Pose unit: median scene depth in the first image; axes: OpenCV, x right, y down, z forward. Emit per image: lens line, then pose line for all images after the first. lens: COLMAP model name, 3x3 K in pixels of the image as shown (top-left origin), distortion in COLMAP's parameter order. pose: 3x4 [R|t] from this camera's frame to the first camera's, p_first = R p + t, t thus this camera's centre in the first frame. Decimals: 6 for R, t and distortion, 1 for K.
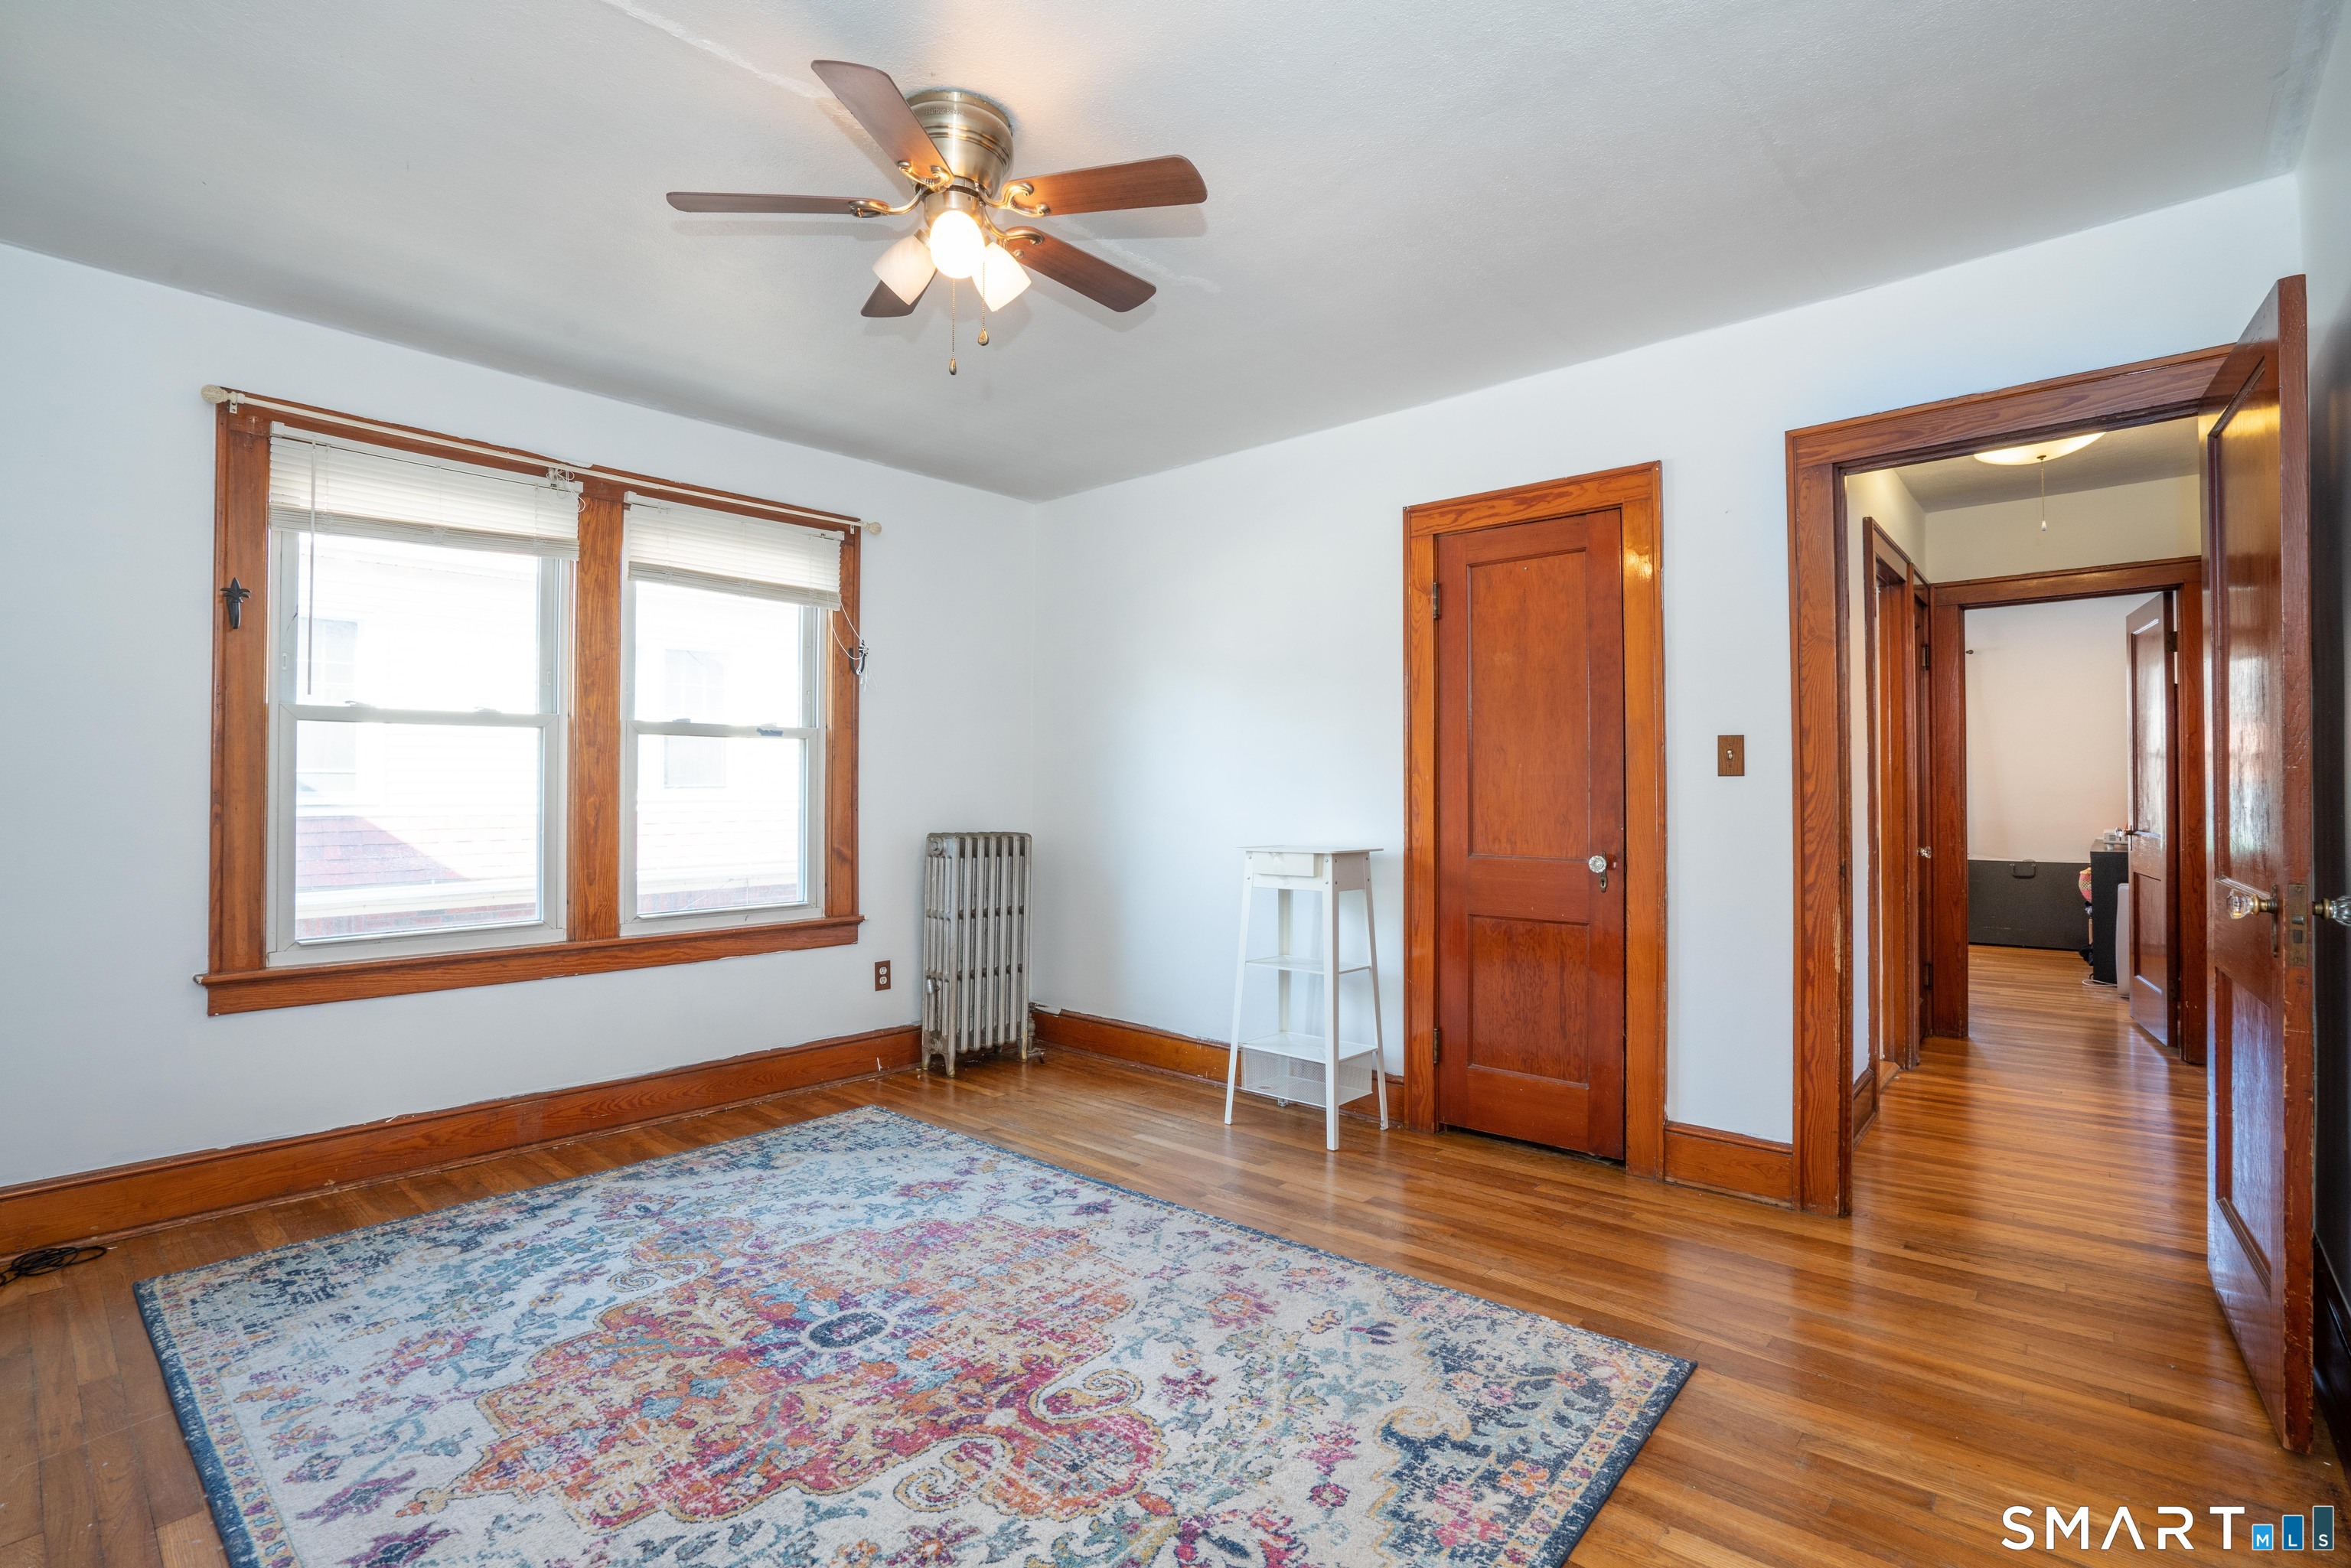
lens RADIAL K [[1055.2, 0, 1164.7], [0, 1055.2, 774.8], [0, 0, 1]] dist [-0.020841, 0.001316]
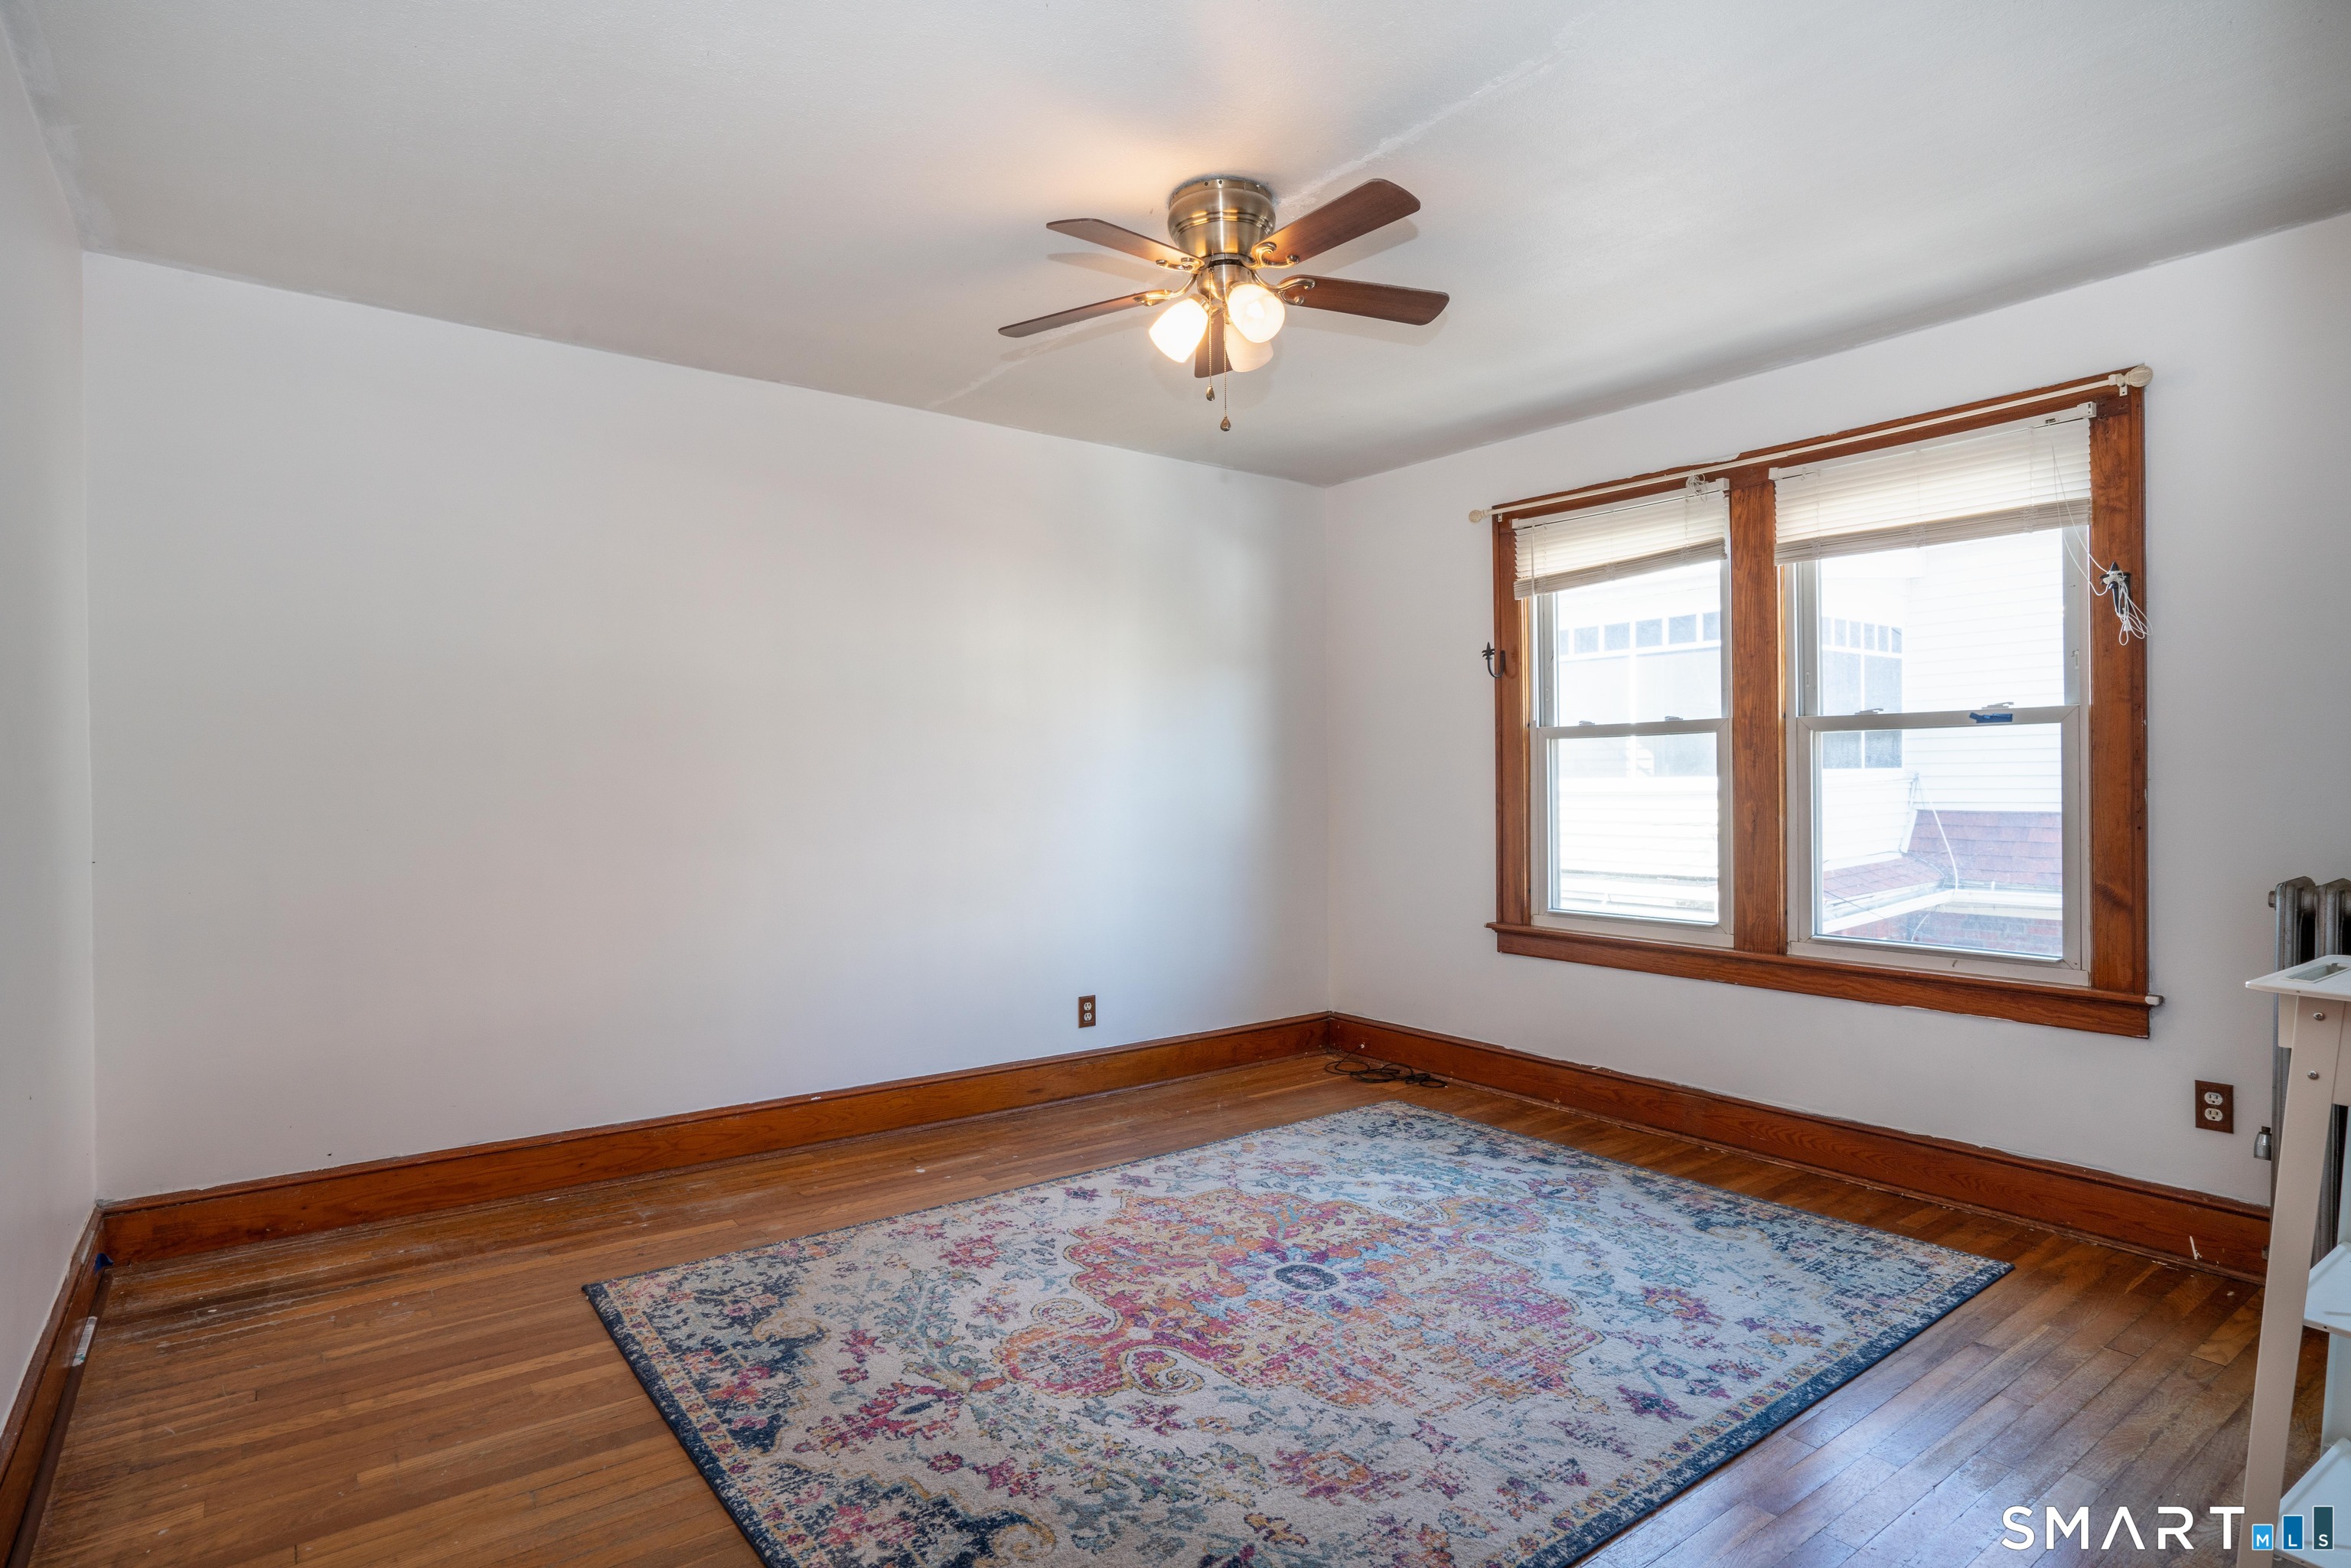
lens RADIAL K [[1198.5, 0, 1175.5], [0, 1198.5, 784.0], [0, 0, 1]] dist [-0.065211, 0.038792]
pose [[-0.161080, 0.000074, -0.986941, 0.773626], [0.014828, 0.999887, -0.002346, 0.000239], [0.986830, -0.015012, -0.161063, 0.849561]]
